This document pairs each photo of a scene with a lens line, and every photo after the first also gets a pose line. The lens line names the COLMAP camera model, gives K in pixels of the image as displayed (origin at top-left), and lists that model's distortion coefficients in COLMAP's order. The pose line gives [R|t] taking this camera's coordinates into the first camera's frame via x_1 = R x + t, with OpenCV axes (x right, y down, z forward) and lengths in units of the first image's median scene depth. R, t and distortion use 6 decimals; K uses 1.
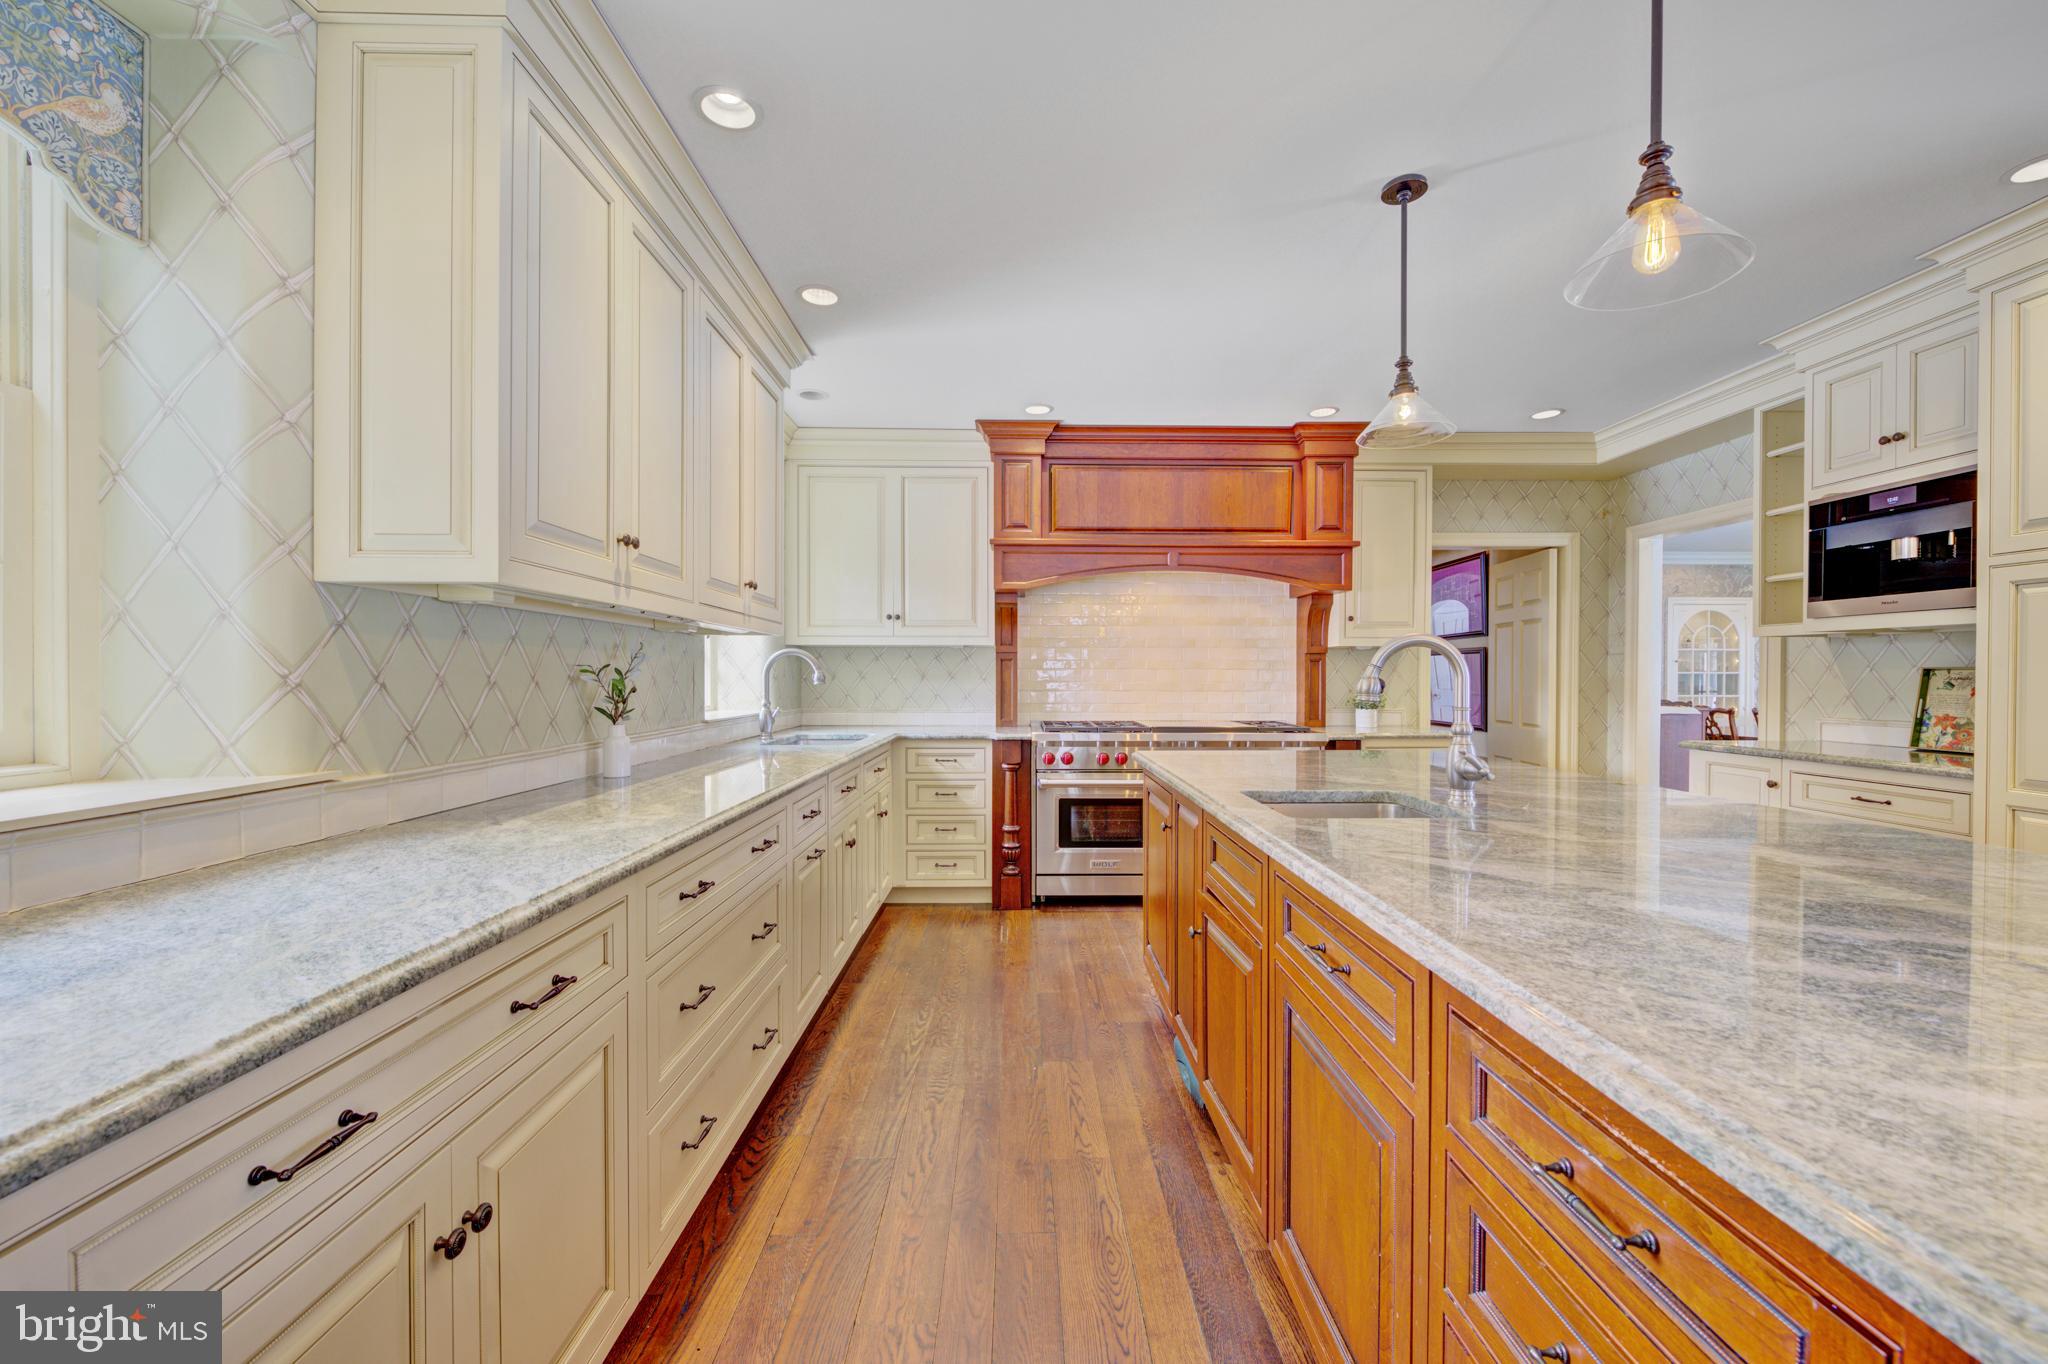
lens RADIAL K [[810.1, 0, 1024.0], [0, 810.1, 683.2], [0, 0, 1]] dist [-0.004027, -0.000435]
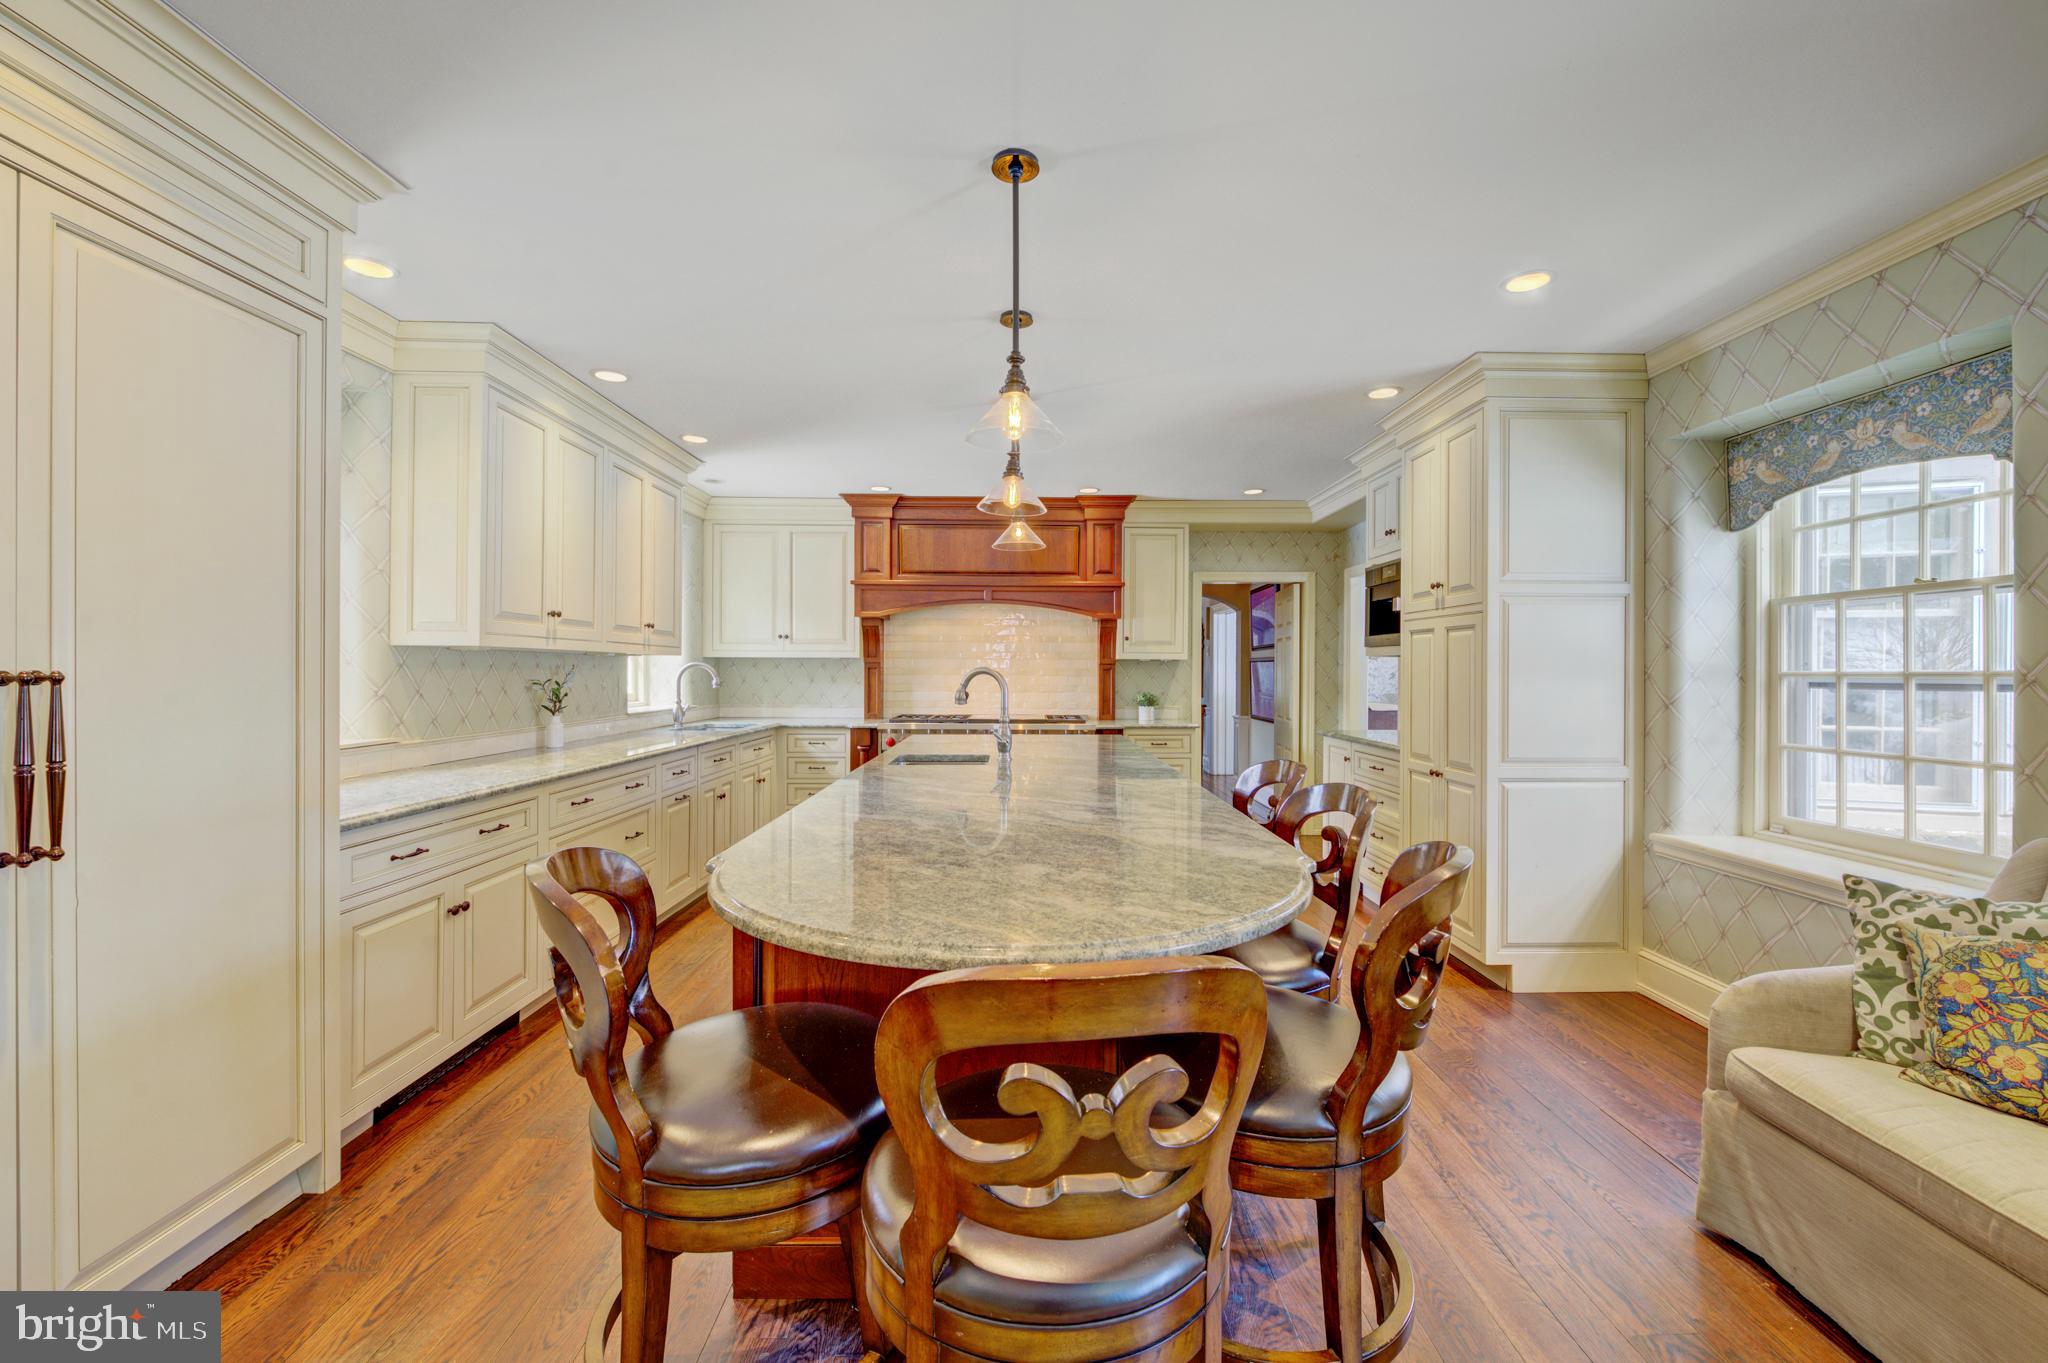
lens RADIAL K [[816.1, 0, 1025.8], [0, 816.1, 669.3], [0, 0, 1]] dist [-0.002456, -0.000200]
pose [[0.999984, 0.002886, -0.004878, 0.257382], [-0.002930, 0.999956, -0.008943, -0.017500], [0.004852, 0.008957, 0.999948, -0.365631]]
